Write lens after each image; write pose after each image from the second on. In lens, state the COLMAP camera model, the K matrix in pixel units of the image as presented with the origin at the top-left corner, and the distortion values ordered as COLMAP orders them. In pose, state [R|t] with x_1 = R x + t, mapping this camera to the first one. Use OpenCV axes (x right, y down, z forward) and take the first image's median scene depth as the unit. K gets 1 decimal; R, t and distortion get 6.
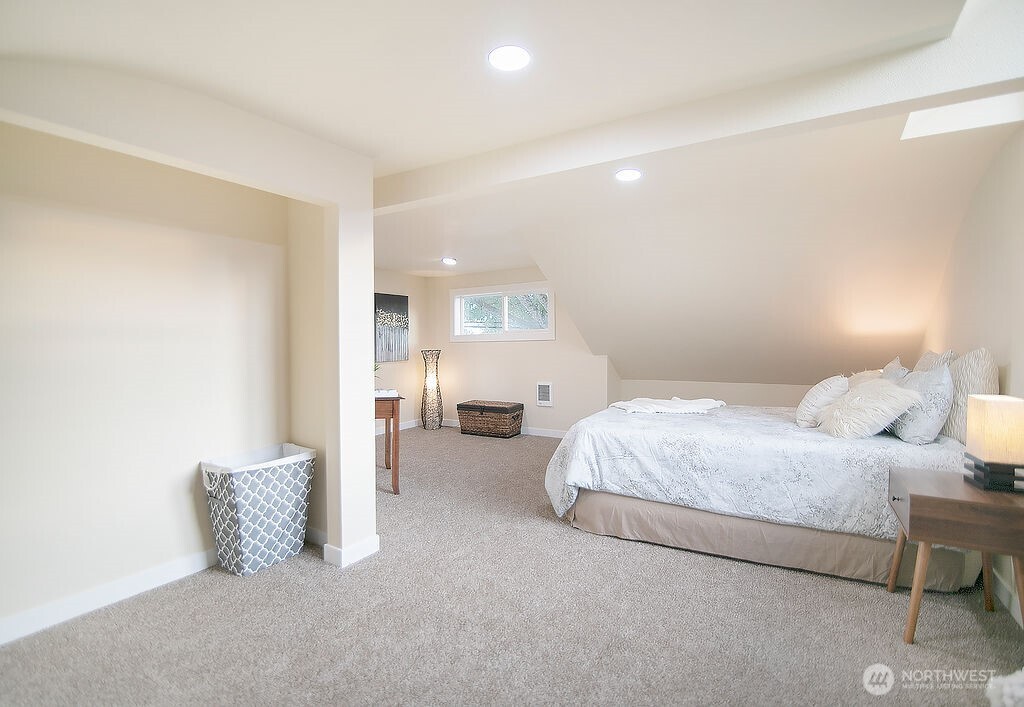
lens RADIAL K [[477.2, 0, 512.0], [0, 477.2, 353.5], [0, 0, 1]] dist [-0.014943, 0.000454]
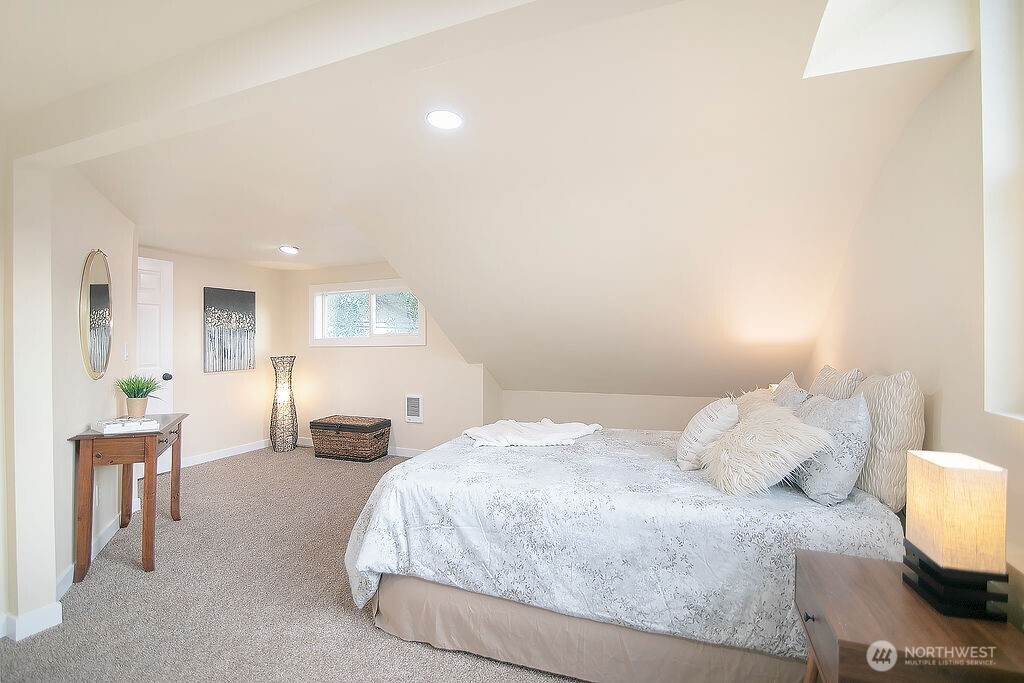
lens RADIAL K [[468.4, 0, 504.0], [0, 468.4, 343.4], [0, 0, 1]] dist [-0.015511, -0.000110]
pose [[0.988062, 0.002783, 0.154035, 0.228812], [0.000360, 0.999792, -0.020374, -0.034256], [-0.154059, 0.020186, 0.987855, 0.324701]]
